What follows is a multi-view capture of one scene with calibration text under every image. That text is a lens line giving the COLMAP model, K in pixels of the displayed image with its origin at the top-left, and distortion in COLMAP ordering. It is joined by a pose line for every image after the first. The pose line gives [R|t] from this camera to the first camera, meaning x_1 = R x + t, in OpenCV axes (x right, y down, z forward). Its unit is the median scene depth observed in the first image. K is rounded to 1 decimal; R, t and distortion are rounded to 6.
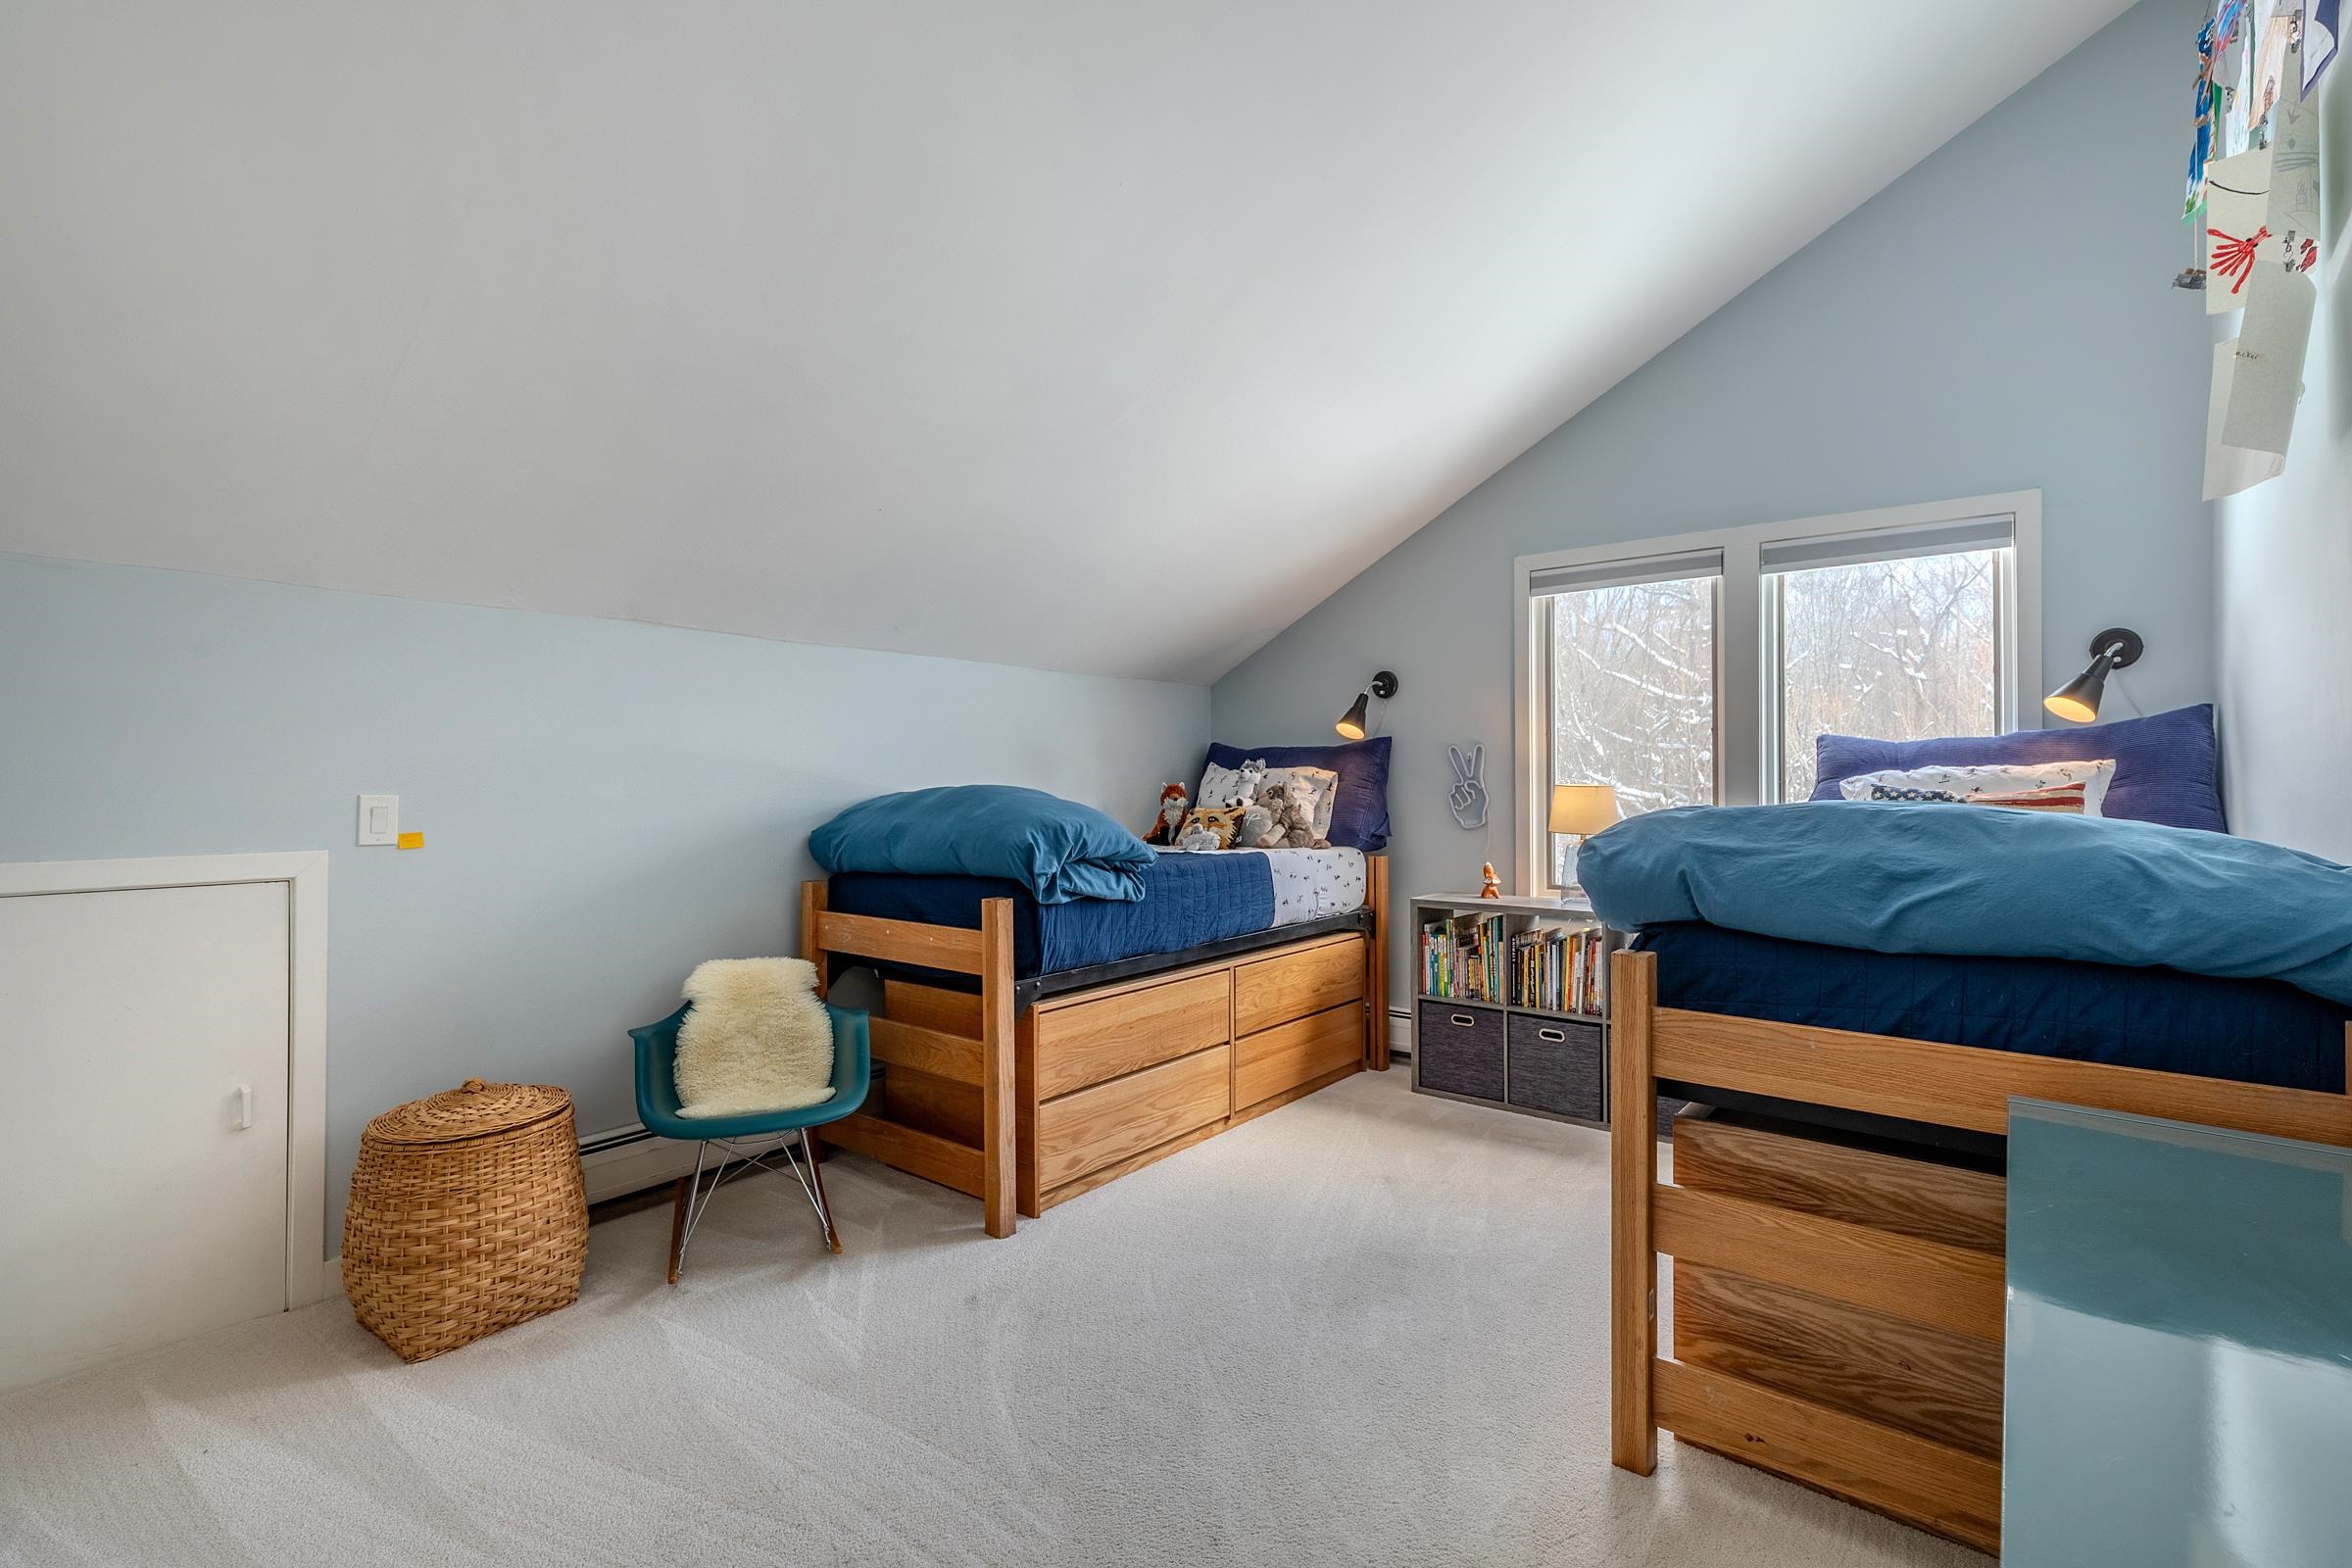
lens RADIAL K [[1072.0, 0, 1193.9], [0, 1072.0, 778.1], [0, 0, 1]] dist [0.003807, 0.000306]
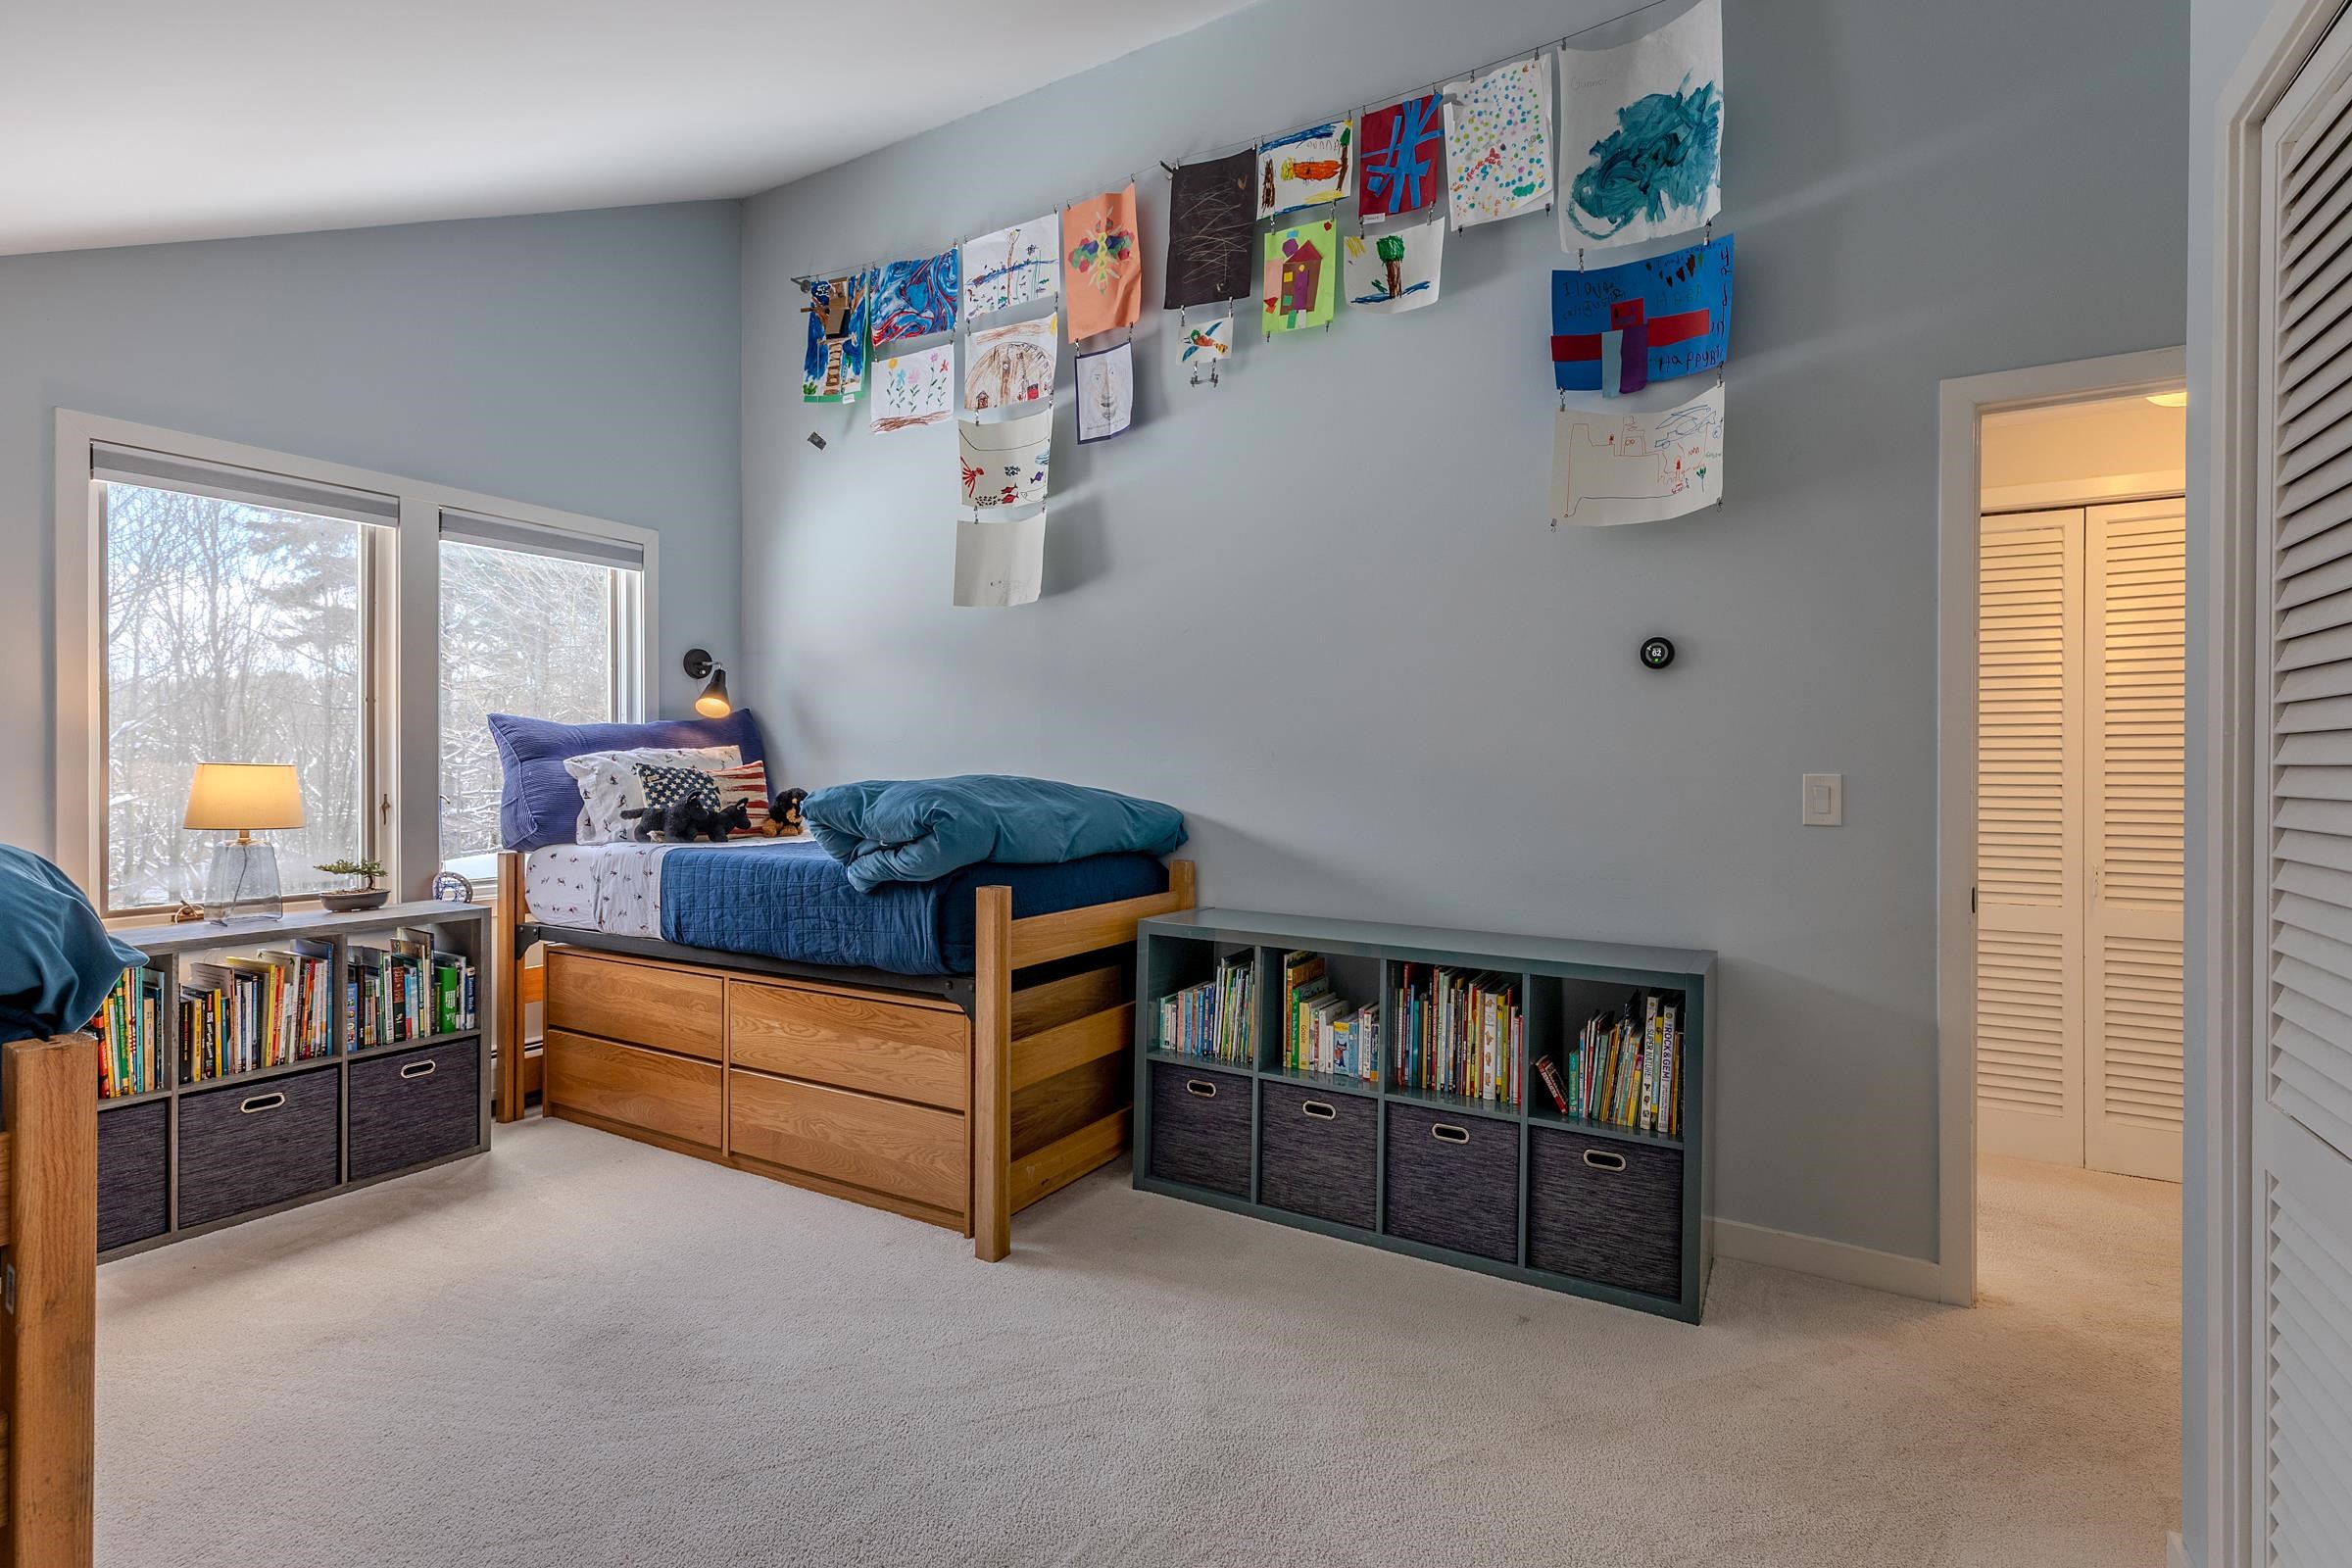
lens RADIAL K [[1072.0, 0, 1193.6], [0, 1072.0, 773.7], [0, 0, 1]] dist [0.003807, 0.000306]
pose [[-0.142664, -0.008846, 0.989732, -0.489927], [-0.005007, 0.999954, 0.008216, 0.004170], [-0.989759, -0.003783, -0.142702, 0.475049]]
